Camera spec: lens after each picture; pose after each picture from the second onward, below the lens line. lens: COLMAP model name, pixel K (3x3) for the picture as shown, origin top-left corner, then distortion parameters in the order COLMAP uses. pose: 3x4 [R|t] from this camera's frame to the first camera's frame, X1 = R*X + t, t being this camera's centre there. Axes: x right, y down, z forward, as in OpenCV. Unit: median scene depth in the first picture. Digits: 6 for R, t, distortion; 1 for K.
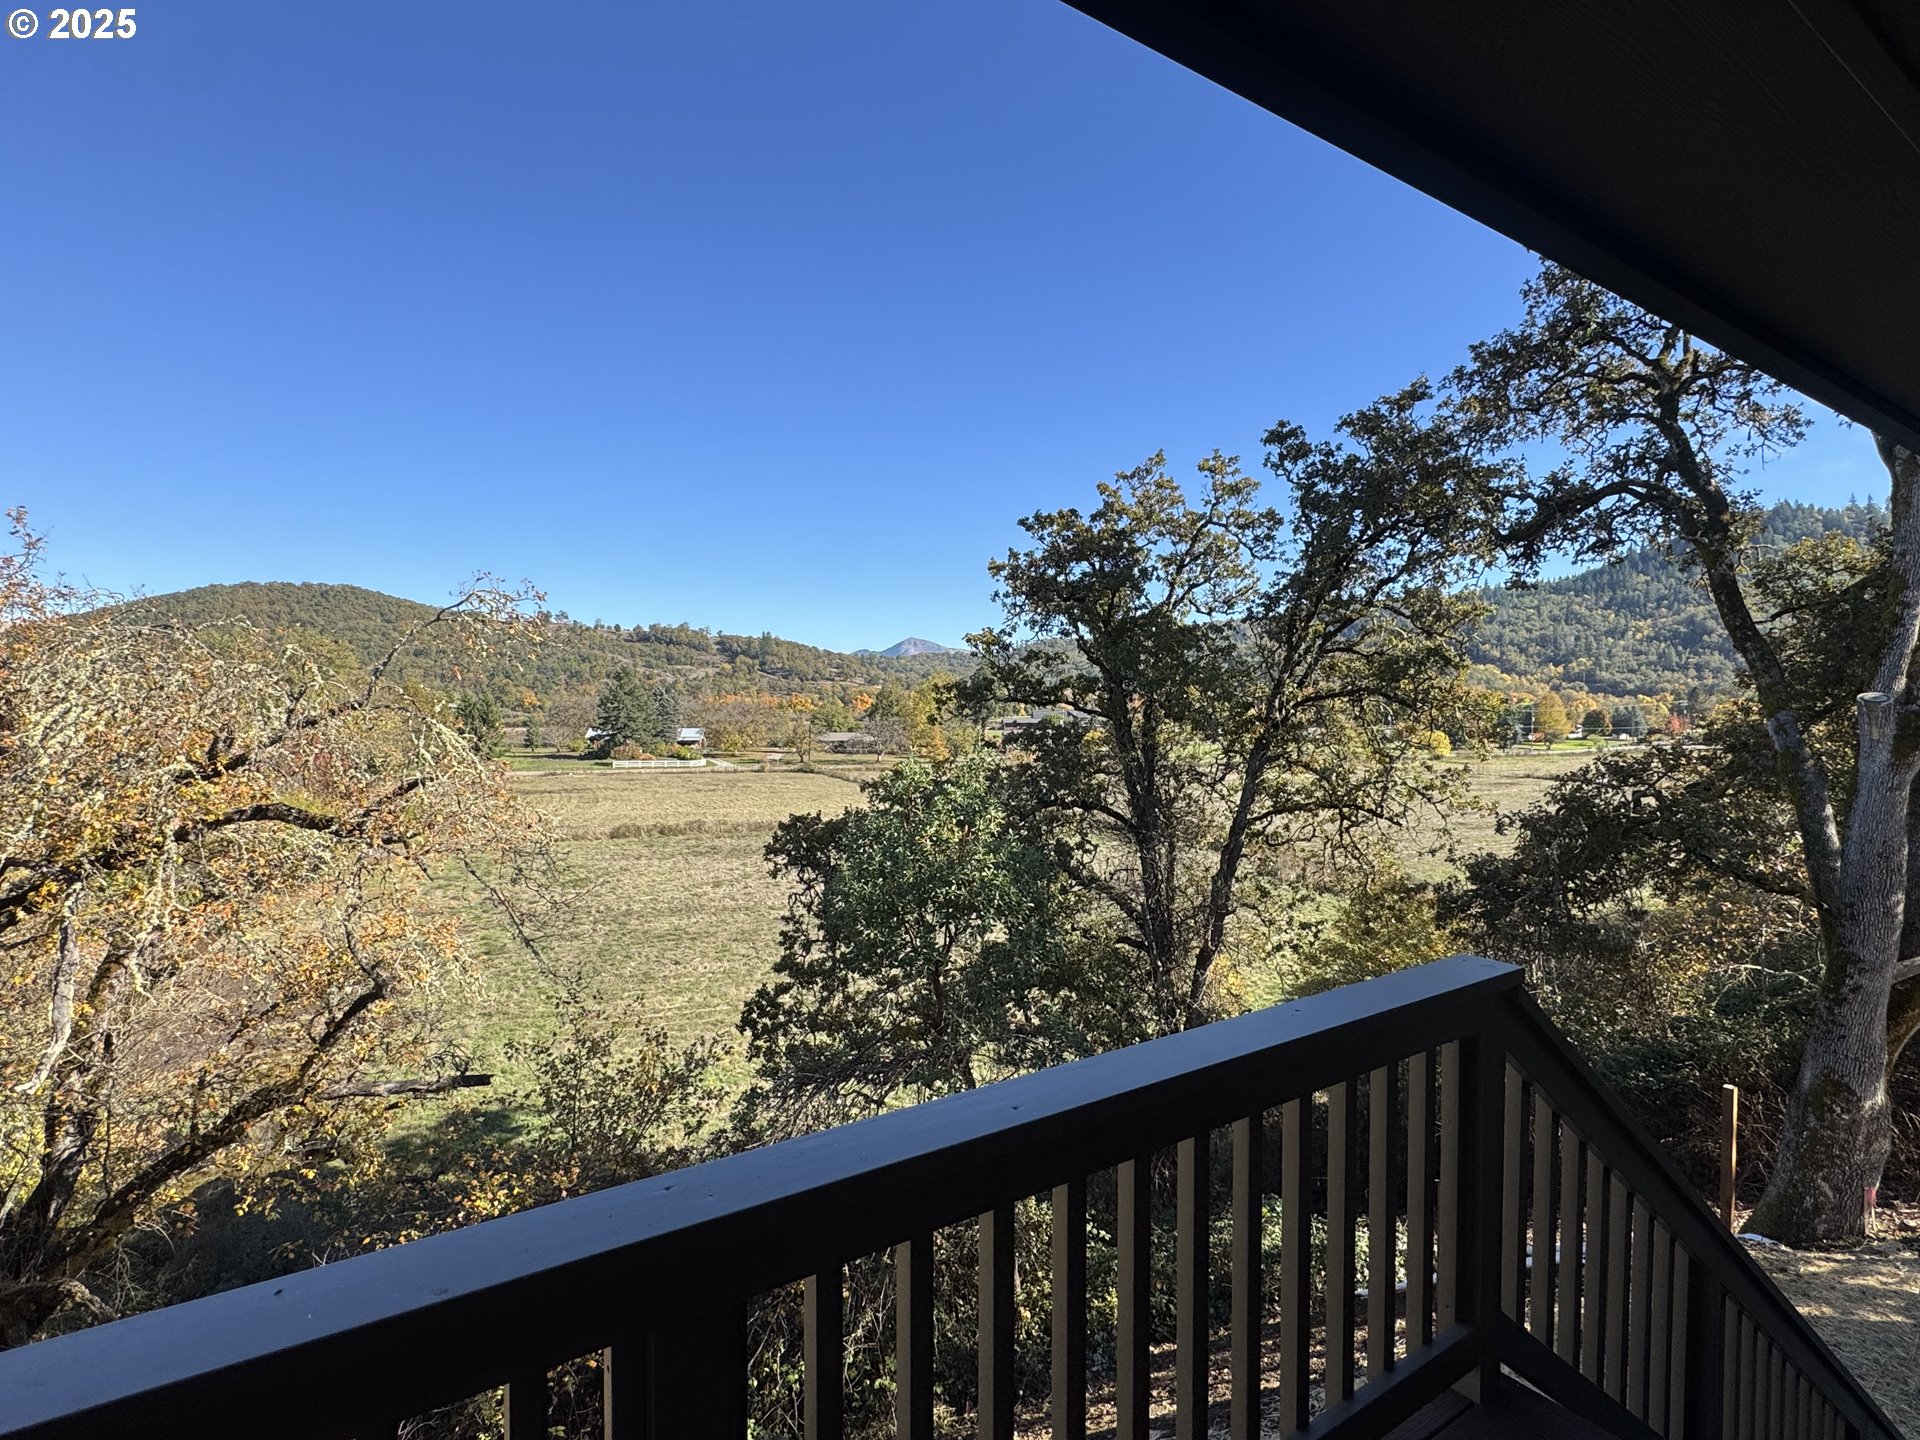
lens RADIAL K [[955.5, 0, 960.0], [0, 955.5, 720.0], [0, 0, 1]] dist [-0.002996, 0.000541]
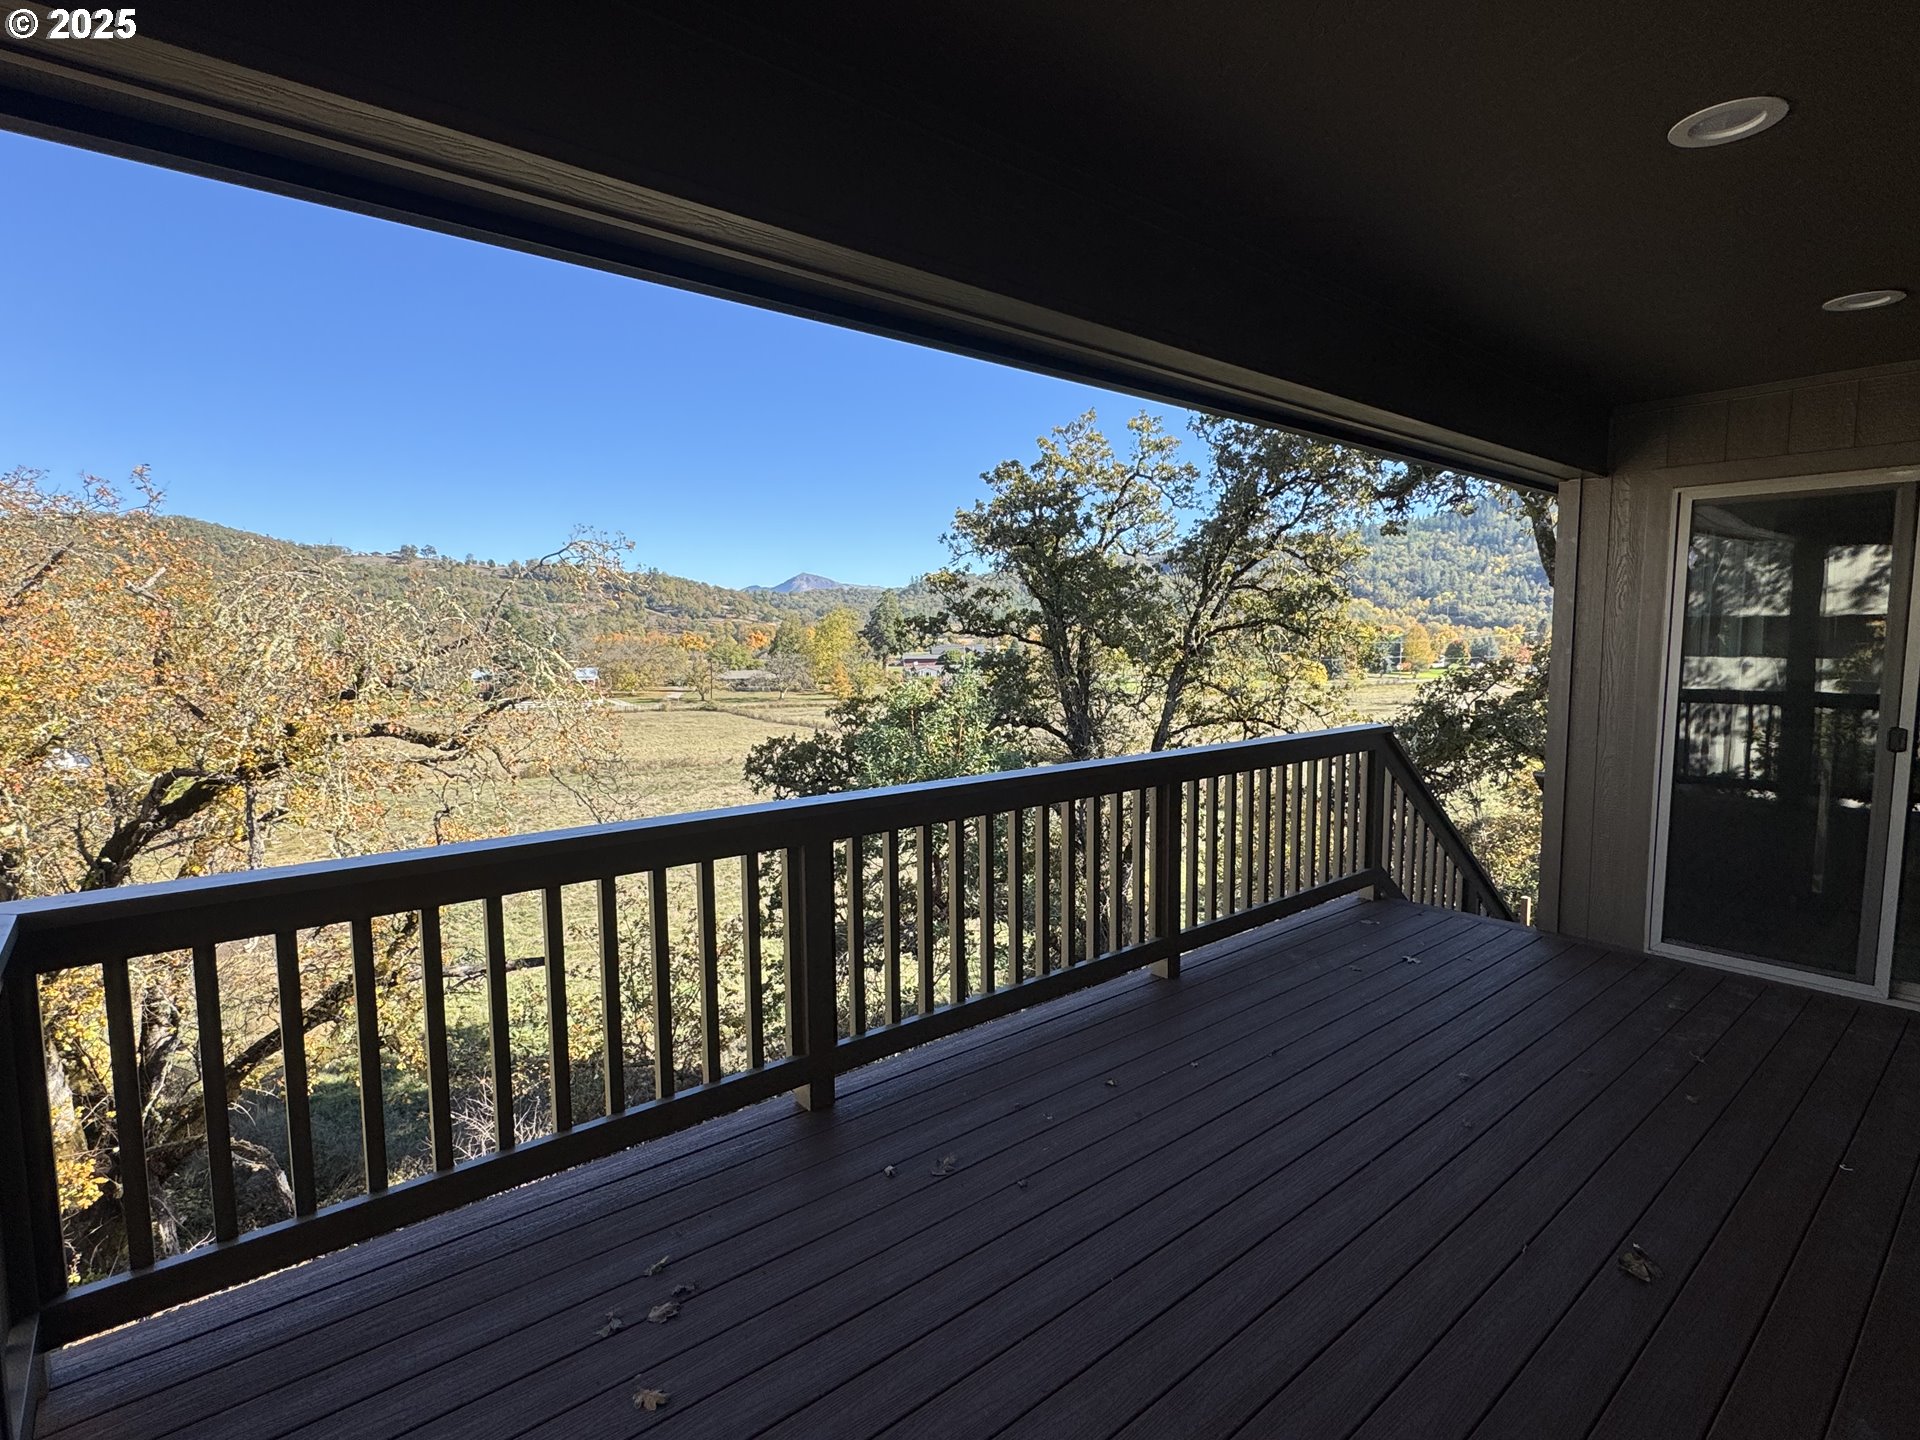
lens RADIAL K [[955.5, 0, 960.0], [0, 955.5, 720.0], [0, 0, 1]] dist [-0.002996, 0.000541]
pose [[0.994052, -0.017733, 0.107450, -0.075717], [0.010563, 0.997701, 0.066940, 0.007102], [-0.108390, -0.065407, 0.991954, -0.127564]]
